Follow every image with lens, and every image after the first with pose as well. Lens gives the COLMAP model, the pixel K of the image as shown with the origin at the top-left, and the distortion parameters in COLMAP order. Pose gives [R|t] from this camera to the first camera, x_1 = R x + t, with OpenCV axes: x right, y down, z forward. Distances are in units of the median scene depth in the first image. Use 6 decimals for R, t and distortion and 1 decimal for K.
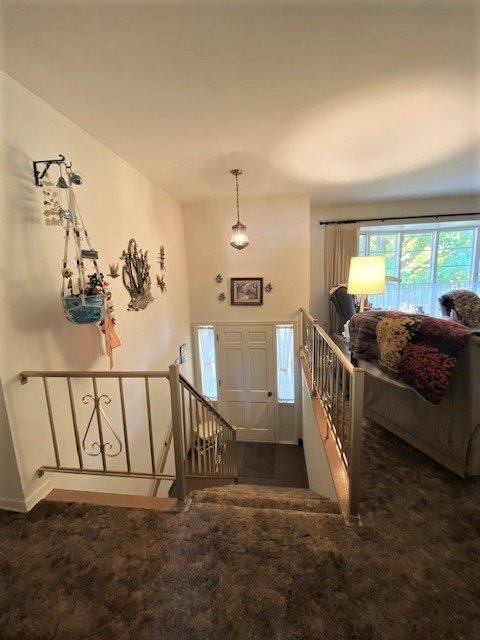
lens RADIAL K [[255.1, 0, 240.0], [0, 255.1, 320.0], [0, 0, 1]] dist [0.025029, -0.013094]
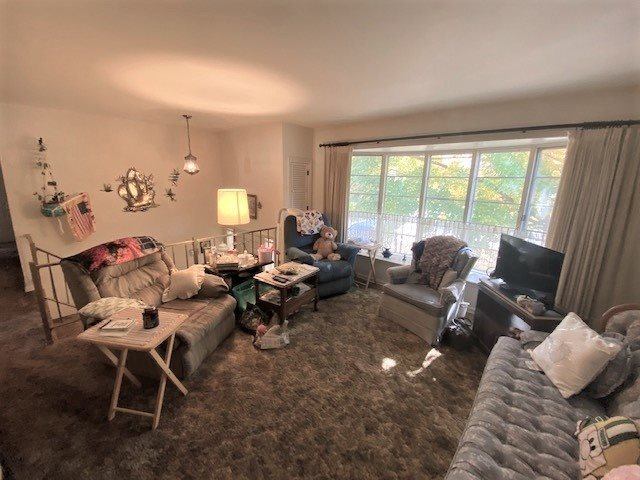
lens RADIAL K [[258.8, 0, 317.5], [0, 258.8, 235.7], [0, 0, 1]] dist [0.000886, -0.013771]
pose [[0.834929, 0.172231, -0.522714, 0.933788], [-0.142934, 0.985040, 0.096256, -0.137947], [0.531473, -0.005653, 0.847057, 0.161325]]
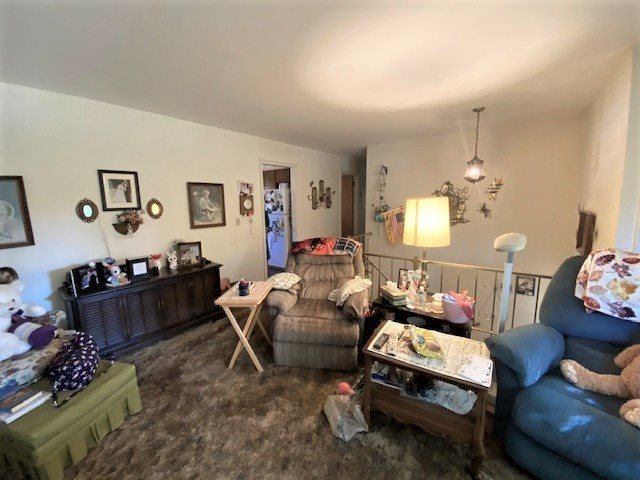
lens RADIAL K [[255.1, 0, 321.7], [0, 255.1, 233.6], [0, 0, 1]] dist [0.025029, -0.013094]
pose [[-0.470033, 0.158607, -0.868281, 0.880724], [-0.115937, 0.964105, 0.238871, -0.188036], [0.875001, 0.212943, -0.434773, 0.701401]]
